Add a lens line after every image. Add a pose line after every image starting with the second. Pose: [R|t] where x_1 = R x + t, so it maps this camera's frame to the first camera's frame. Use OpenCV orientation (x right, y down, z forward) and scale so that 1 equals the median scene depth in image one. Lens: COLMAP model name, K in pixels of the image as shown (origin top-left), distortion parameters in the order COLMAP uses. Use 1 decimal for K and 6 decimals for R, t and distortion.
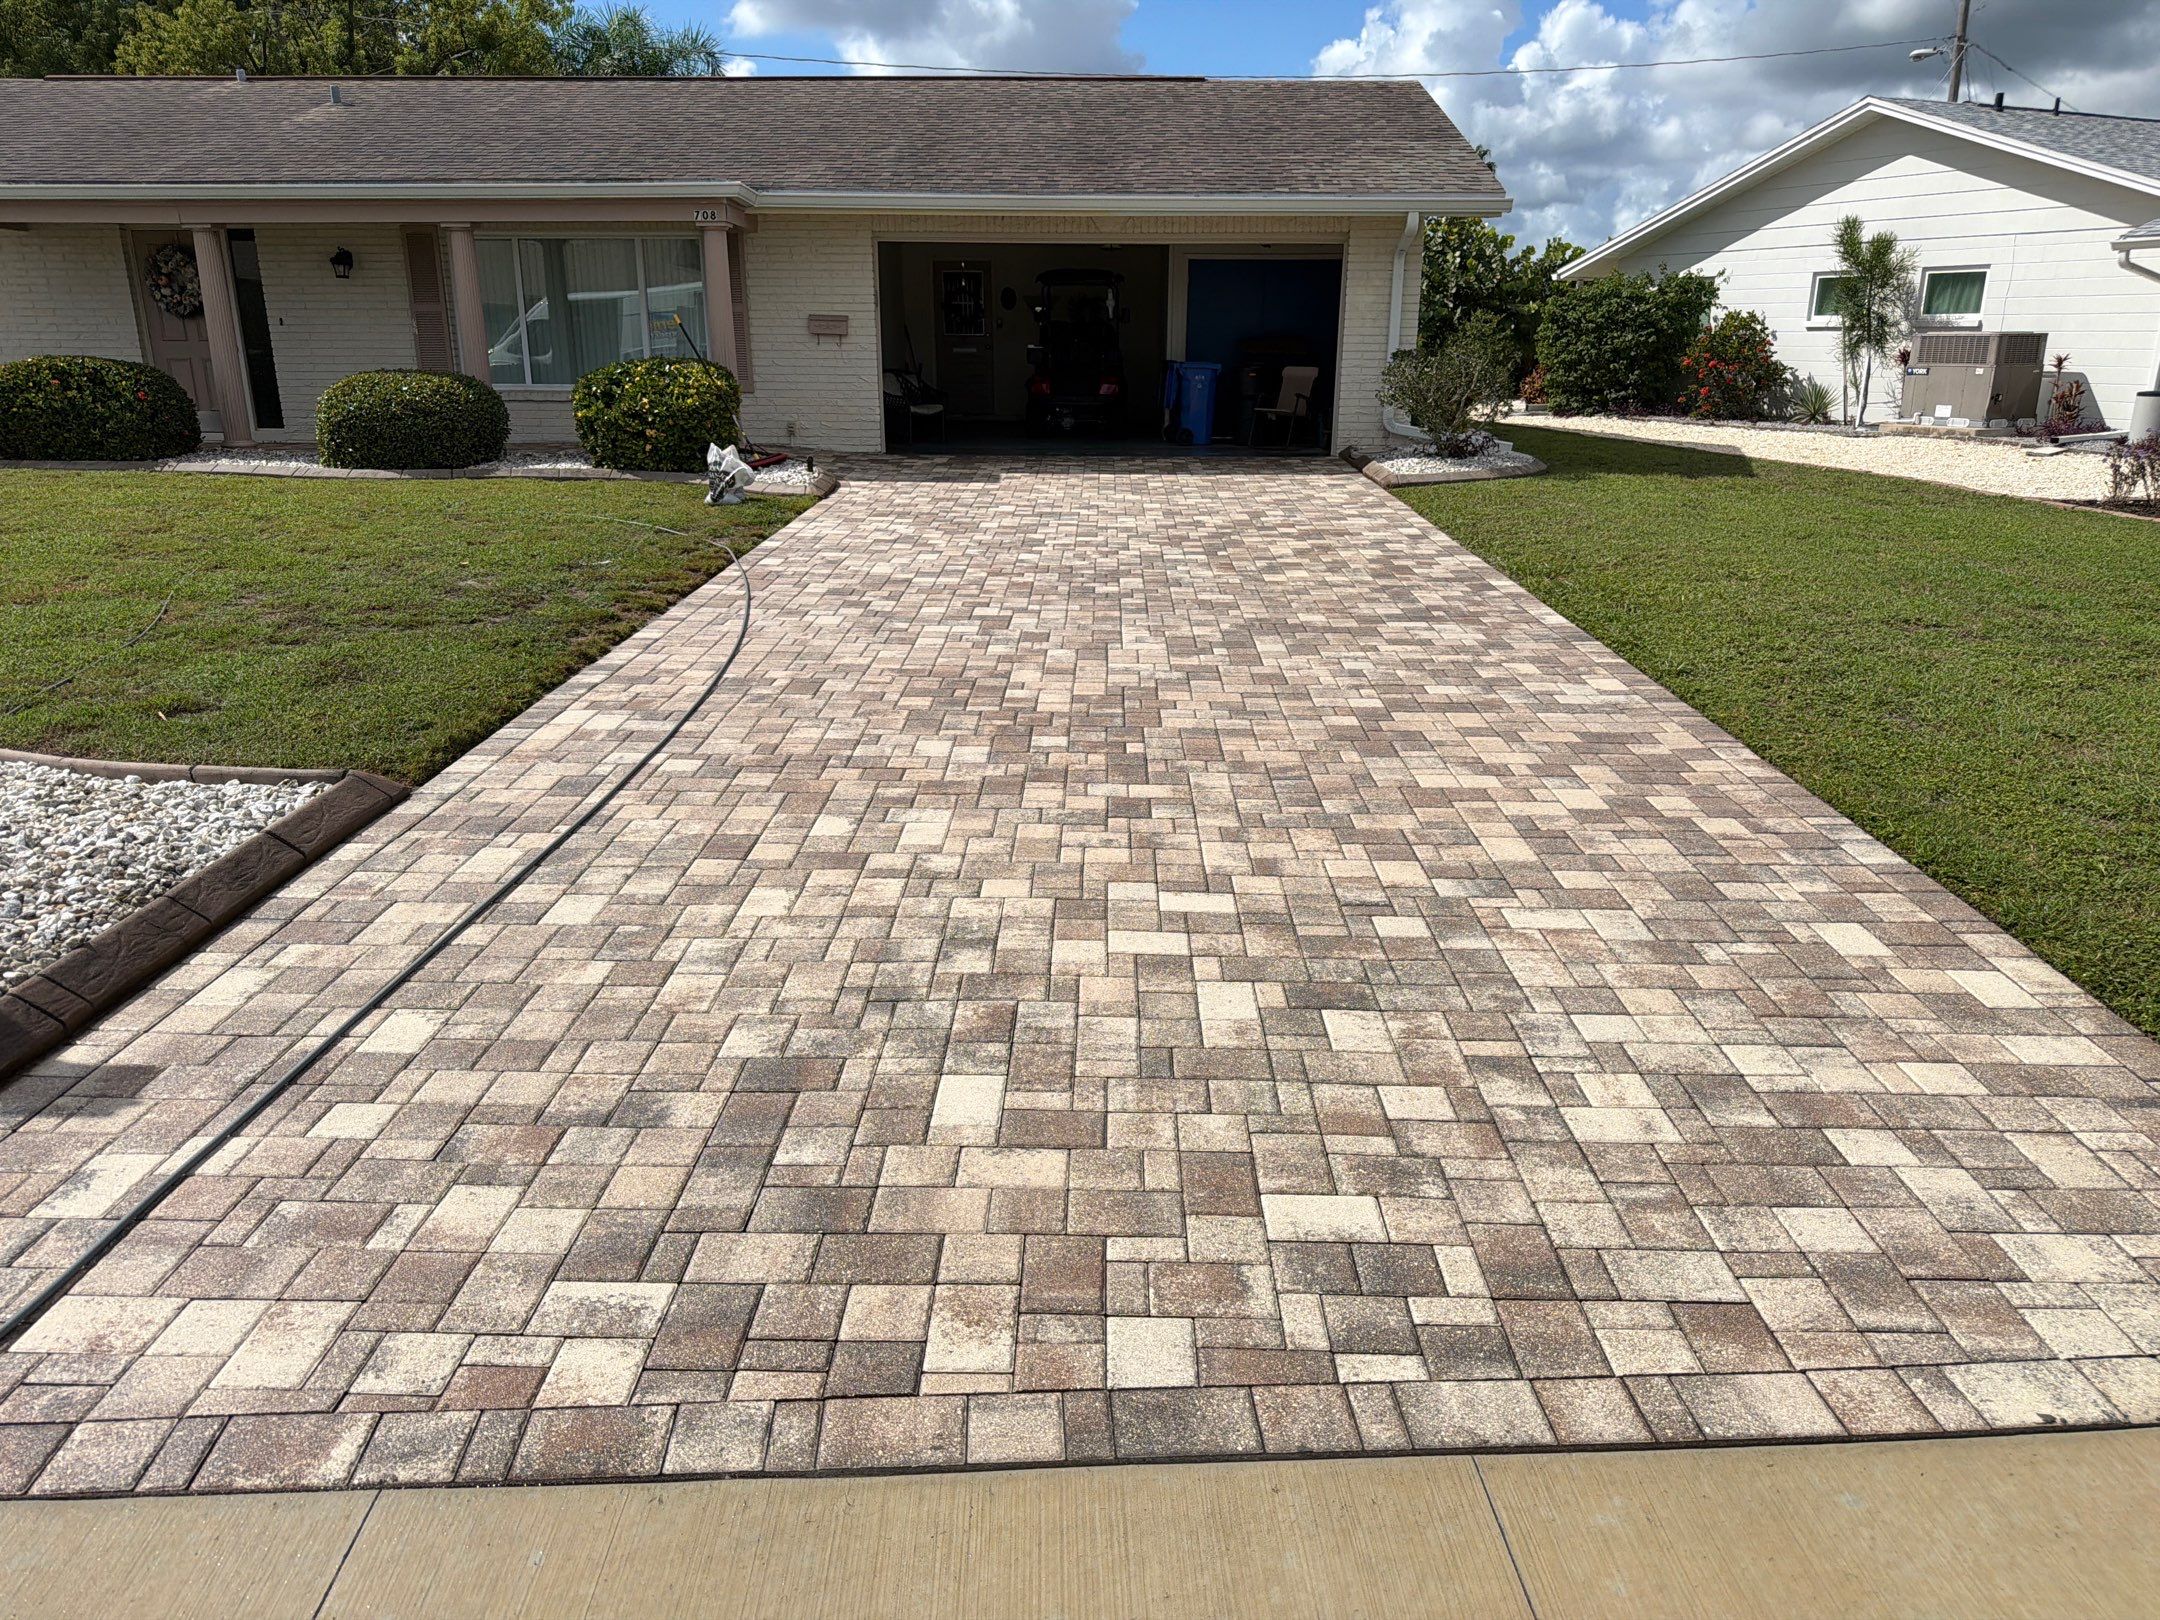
lens RADIAL K [[1526.3, 0, 1080.0], [0, 1526.3, 810.0], [0, 0, 1]] dist [0.145294, -0.257495]
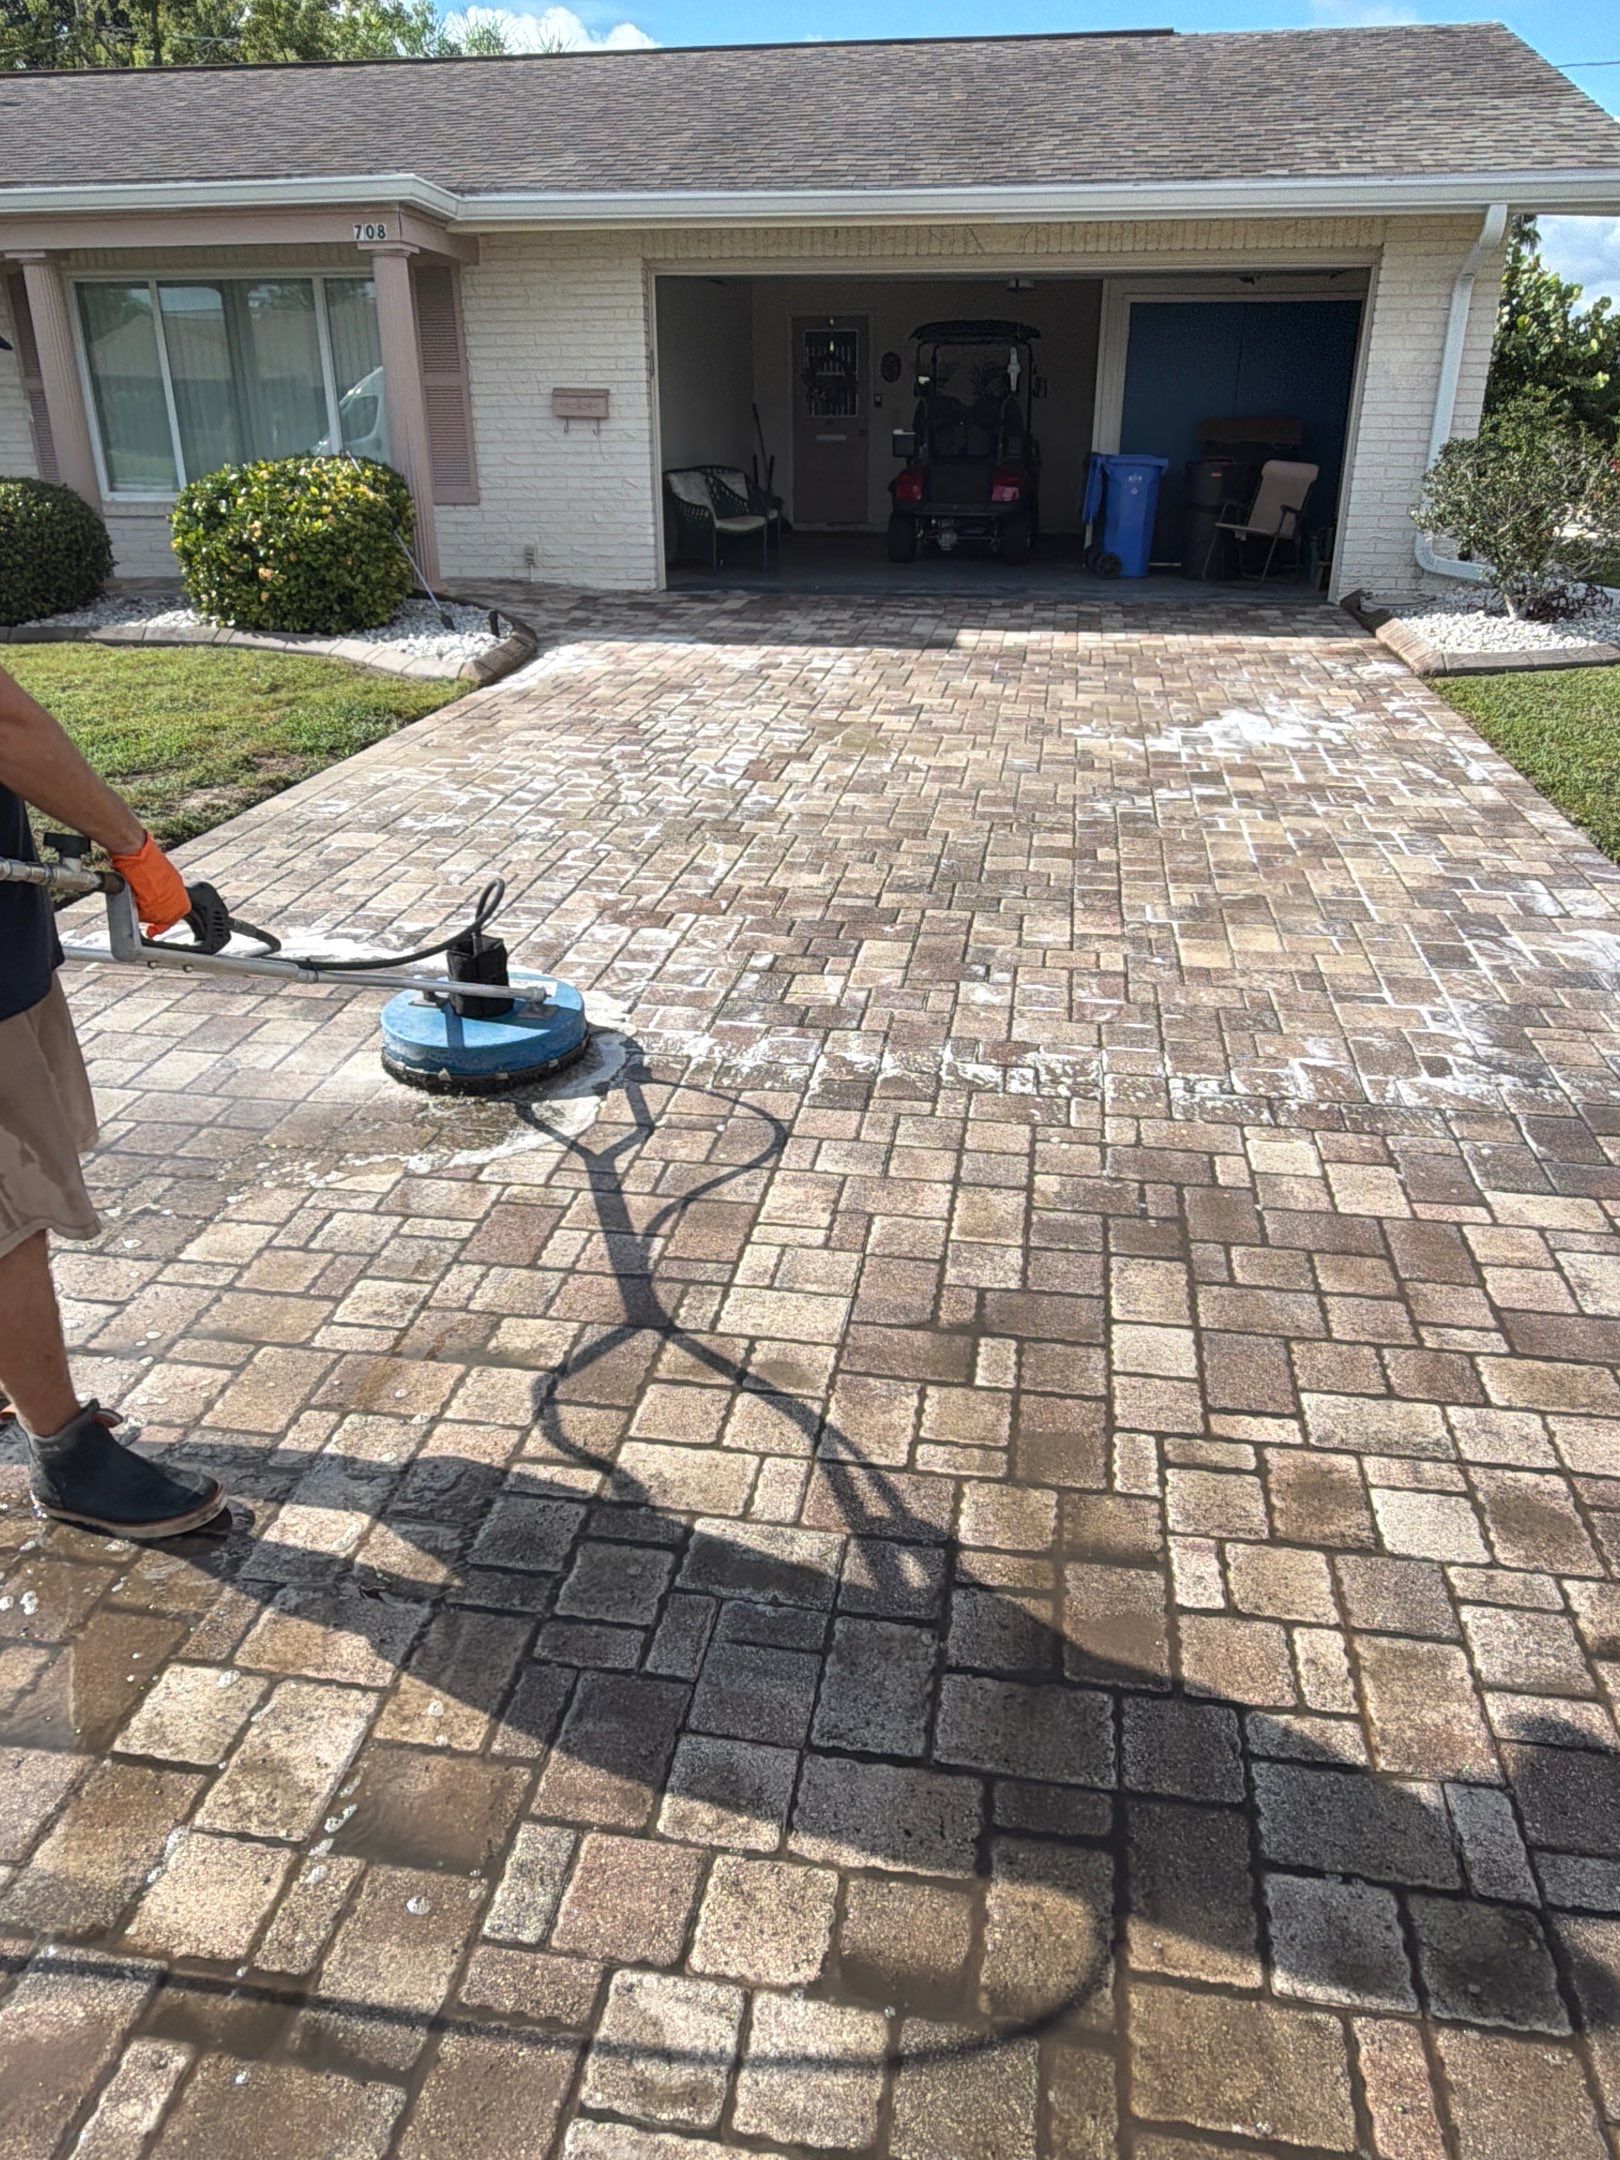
lens RADIAL K [[1528.7, 0, 810.0], [0, 1528.7, 1080.0], [0, 0, 1]] dist [0.002522, -0.001371]
pose [[0.989527, 0.053512, -0.134060, 0.144004], [-0.038467, 0.992918, 0.112403, -0.311356], [0.139126, -0.106069, 0.984578, 1.030048]]
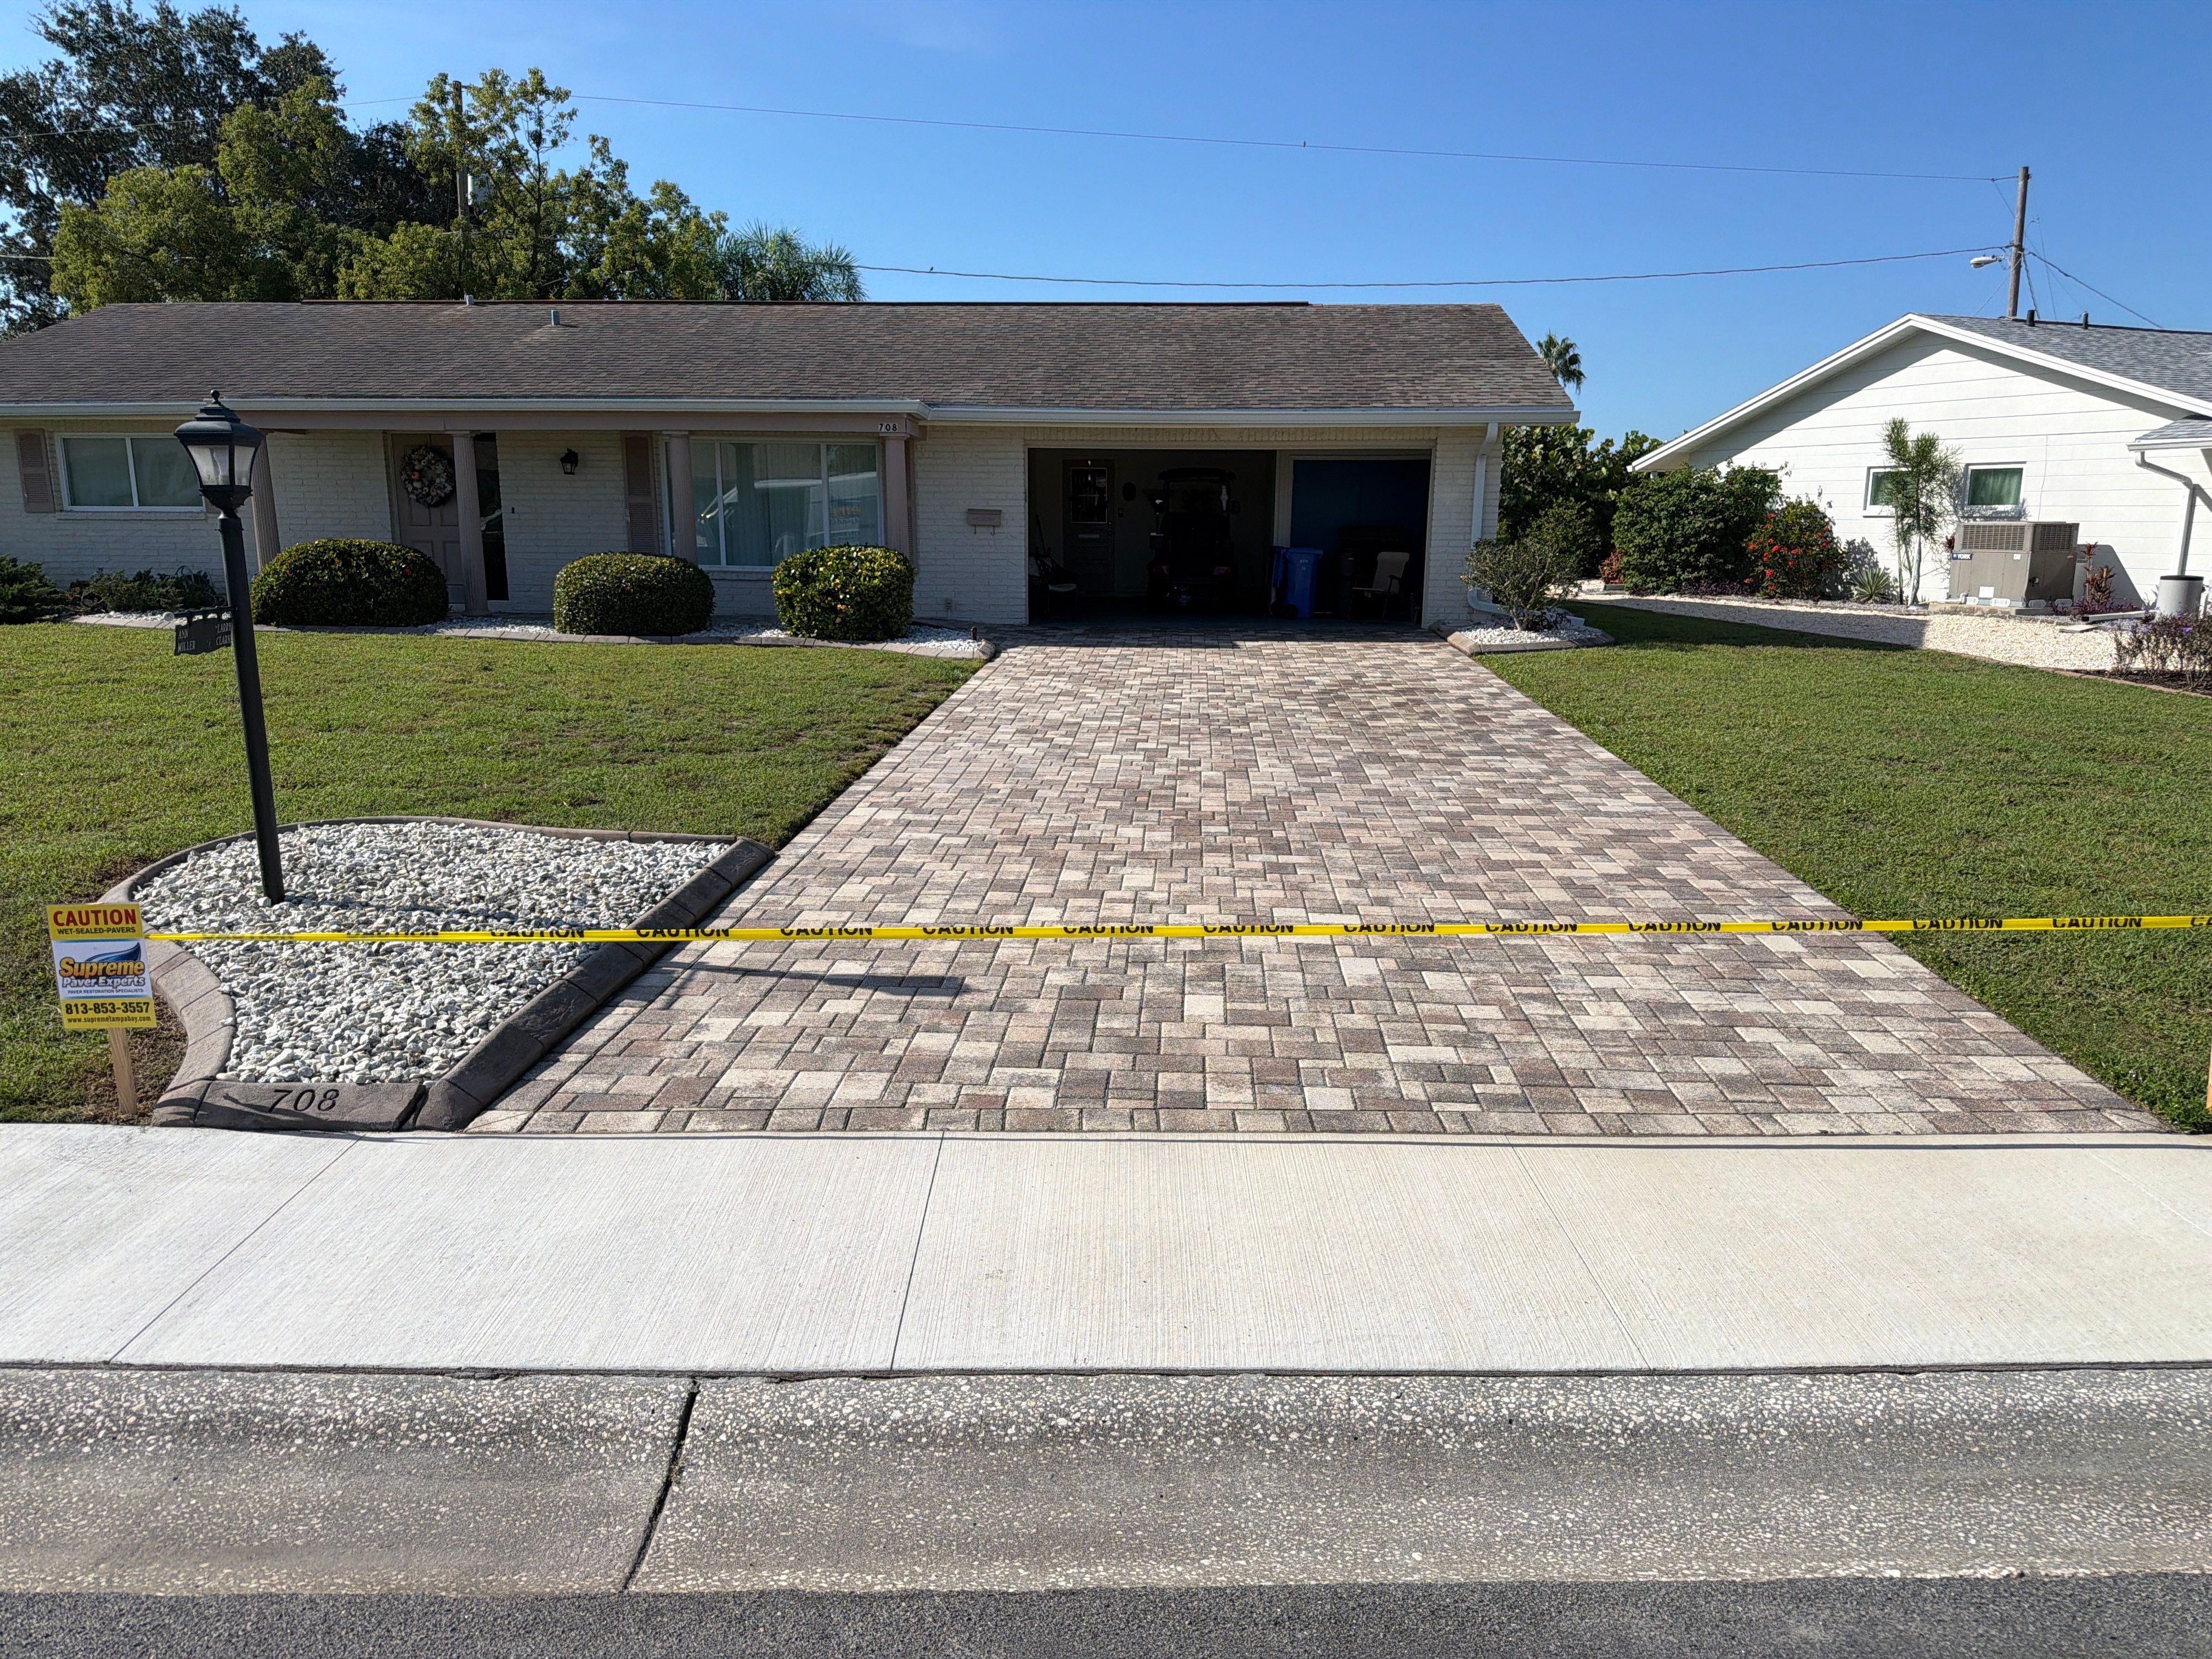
lens RADIAL K [[1556.4, 0, 1107.6], [0, 1556.4, 832.8], [0, 0, 1]] dist [0.180283, -0.368793]
pose [[0.999284, 0.010032, -0.036470, -0.079479], [-0.013538, 0.995173, -0.097201, 0.115265], [0.035319, 0.097625, 0.994596, -0.464680]]
